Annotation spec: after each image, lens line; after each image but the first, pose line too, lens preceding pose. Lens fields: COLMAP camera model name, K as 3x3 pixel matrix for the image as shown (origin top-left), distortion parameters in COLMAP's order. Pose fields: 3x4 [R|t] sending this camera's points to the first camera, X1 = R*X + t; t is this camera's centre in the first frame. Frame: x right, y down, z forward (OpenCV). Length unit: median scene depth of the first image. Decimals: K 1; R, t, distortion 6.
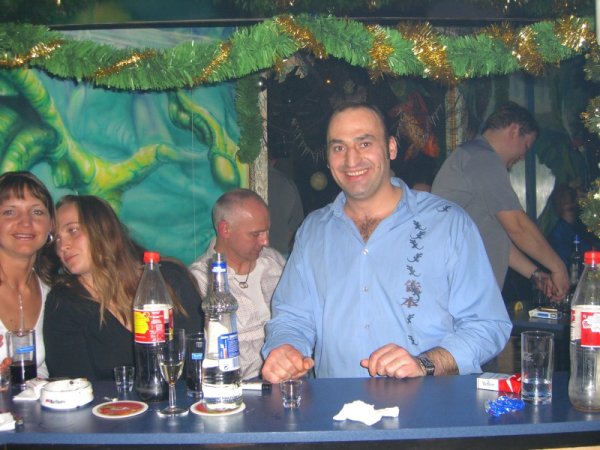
lens RADIAL K [[655.5, 0, 300.0], [0, 655.5, 225.0], [0, 0, 1]] dist [-0.087666, 0.020704]
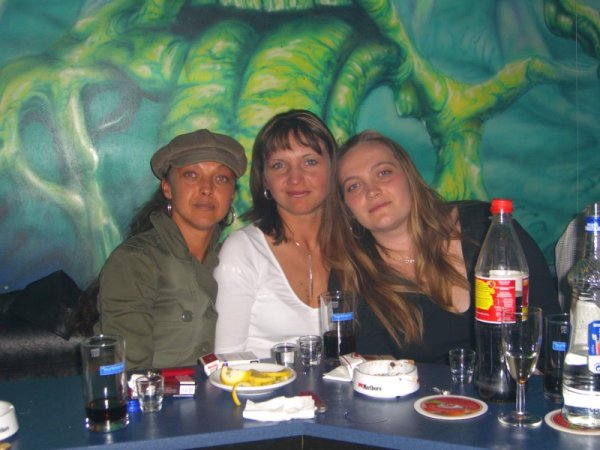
lens RADIAL K [[808.0, 0, 300.0], [0, 808.0, 225.0], [0, 0, 1]] dist [-0.095601, -0.061925]
pose [[0.876573, 0.040112, -0.479595, 0.006828], [-0.004298, 0.997133, 0.075544, 0.003060], [0.481251, -0.064158, 0.874232, 0.105113]]
